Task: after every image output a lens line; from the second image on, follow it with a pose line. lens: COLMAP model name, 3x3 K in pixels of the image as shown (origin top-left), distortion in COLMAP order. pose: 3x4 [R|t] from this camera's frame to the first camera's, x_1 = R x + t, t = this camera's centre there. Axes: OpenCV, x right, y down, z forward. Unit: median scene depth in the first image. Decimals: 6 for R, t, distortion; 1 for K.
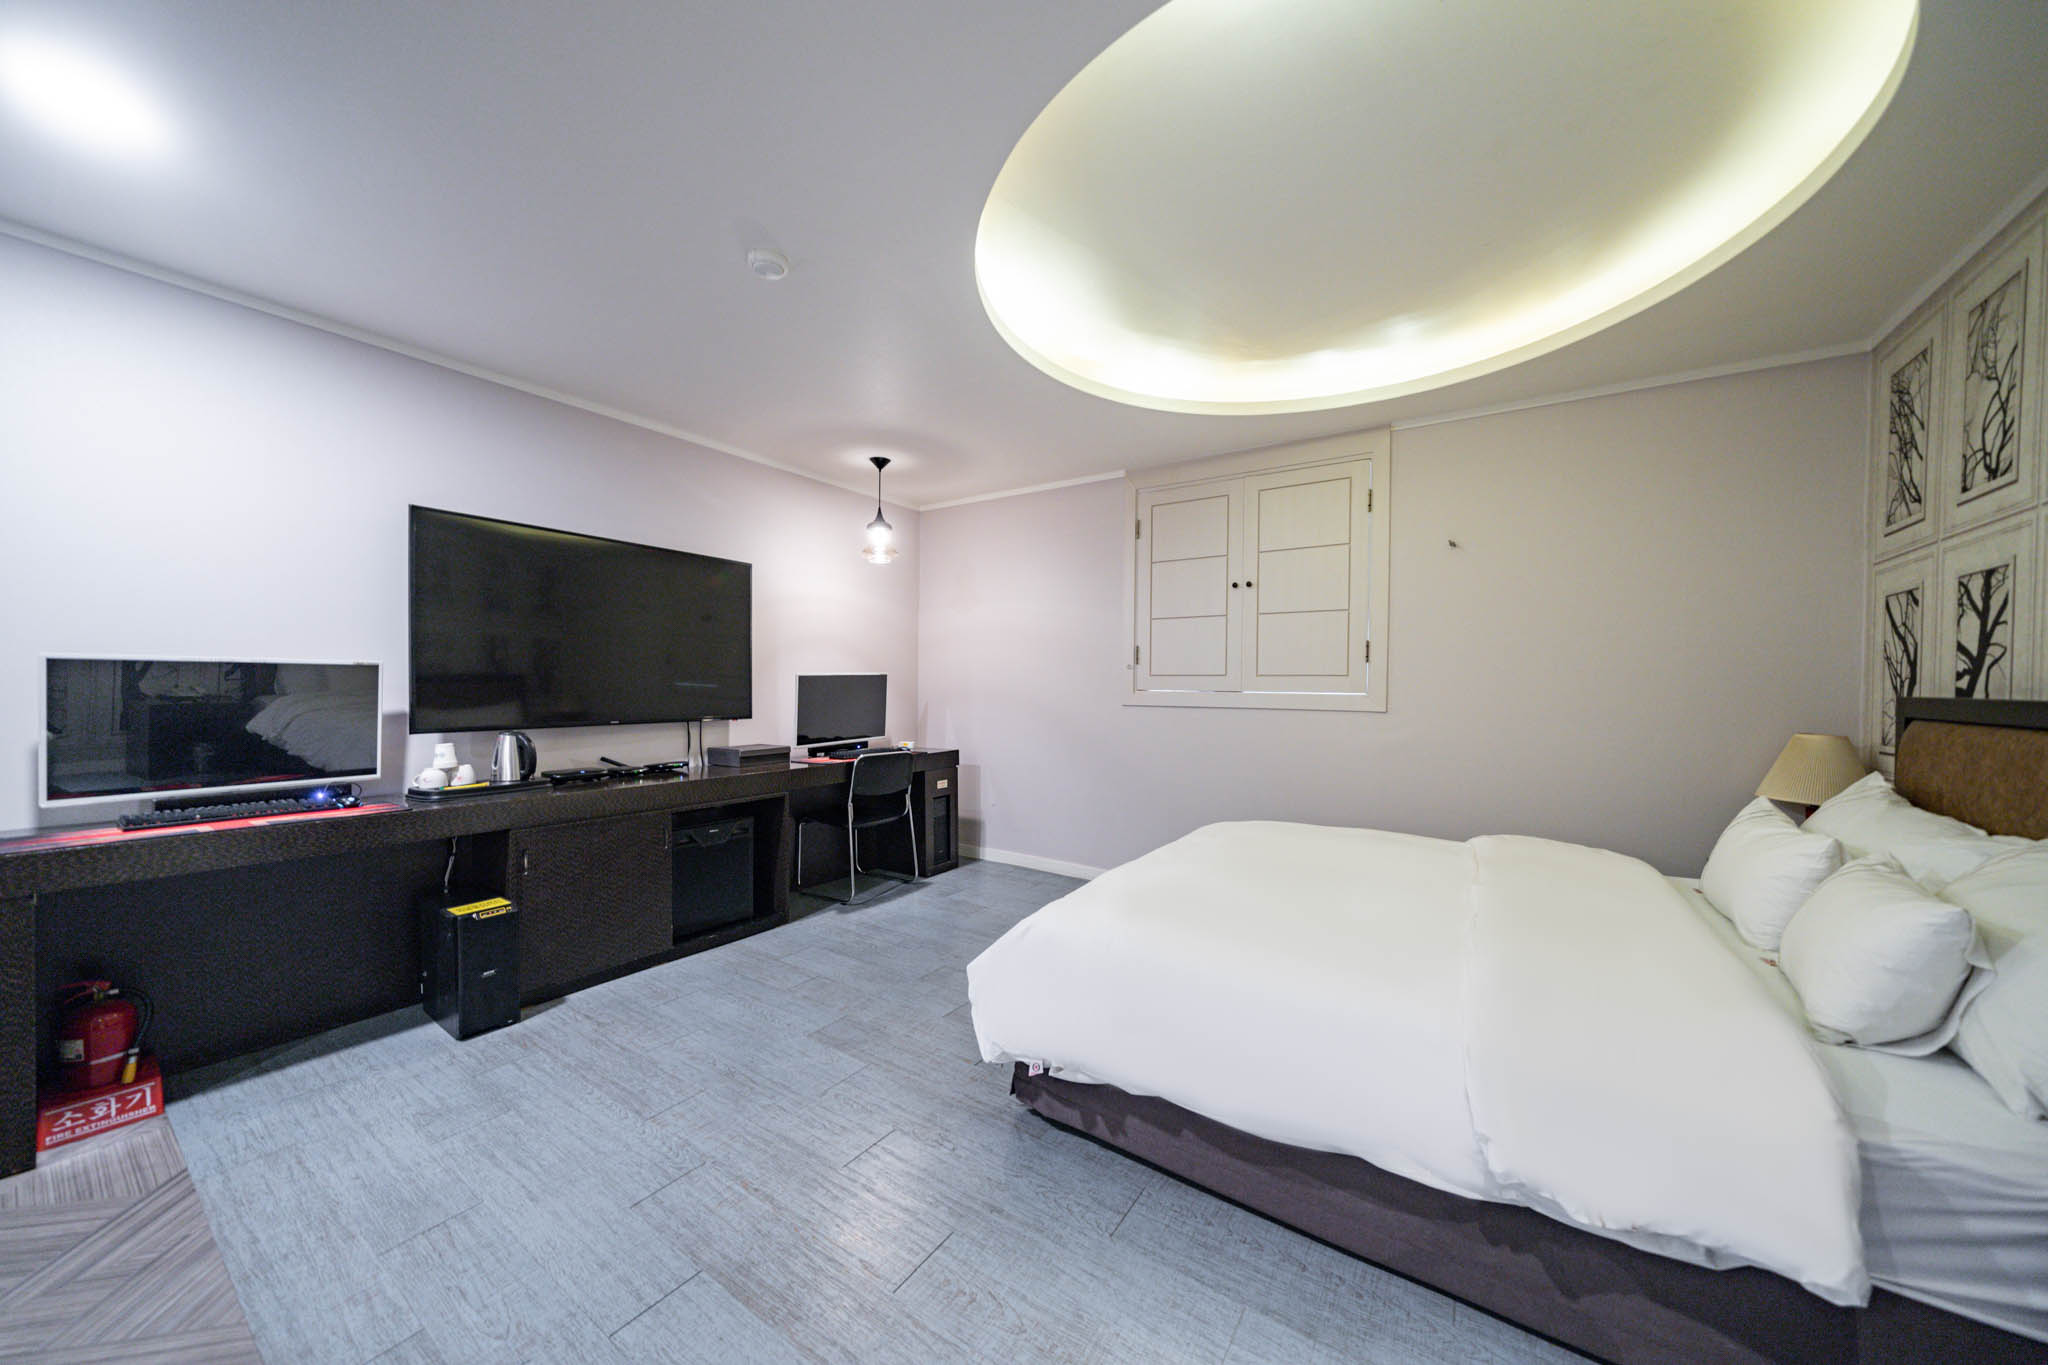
lens RADIAL K [[704.0, 0, 1020.6], [0, 704.0, 690.9], [0, 0, 1]] dist [-0.002540, -0.000527]
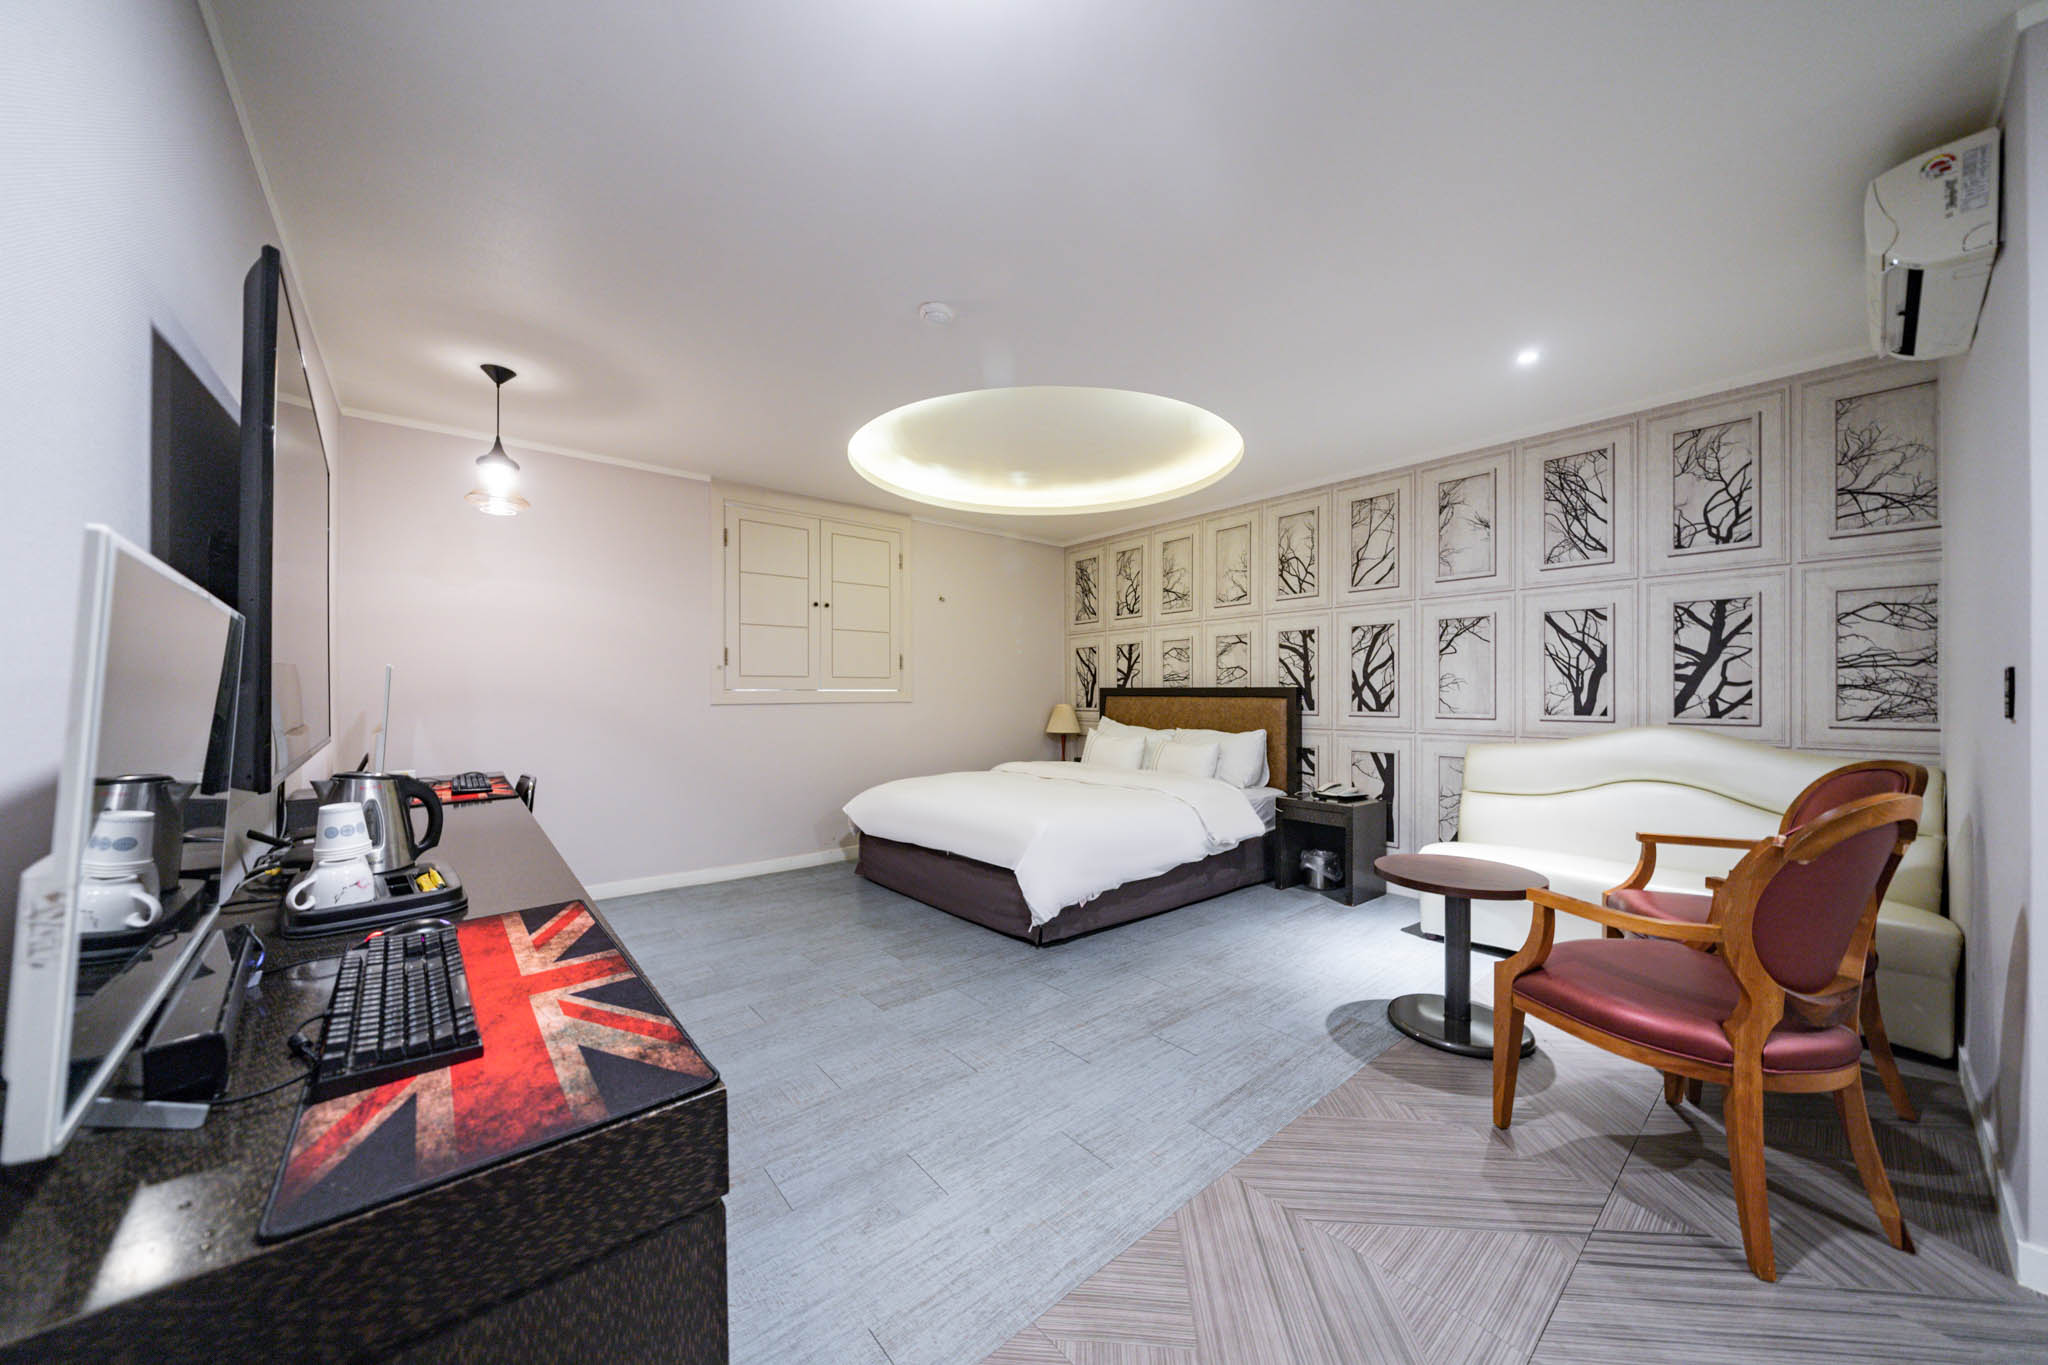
lens RADIAL K [[704.0, 0, 1027.6], [0, 704.0, 687.4], [0, 0, 1]] dist [-0.002540, -0.000527]
pose [[0.265032, 0.000215, 0.964239, -1.417444], [0.016155, 0.999859, -0.004663, 0.015252], [-0.964104, 0.016813, 0.264992, 0.561335]]
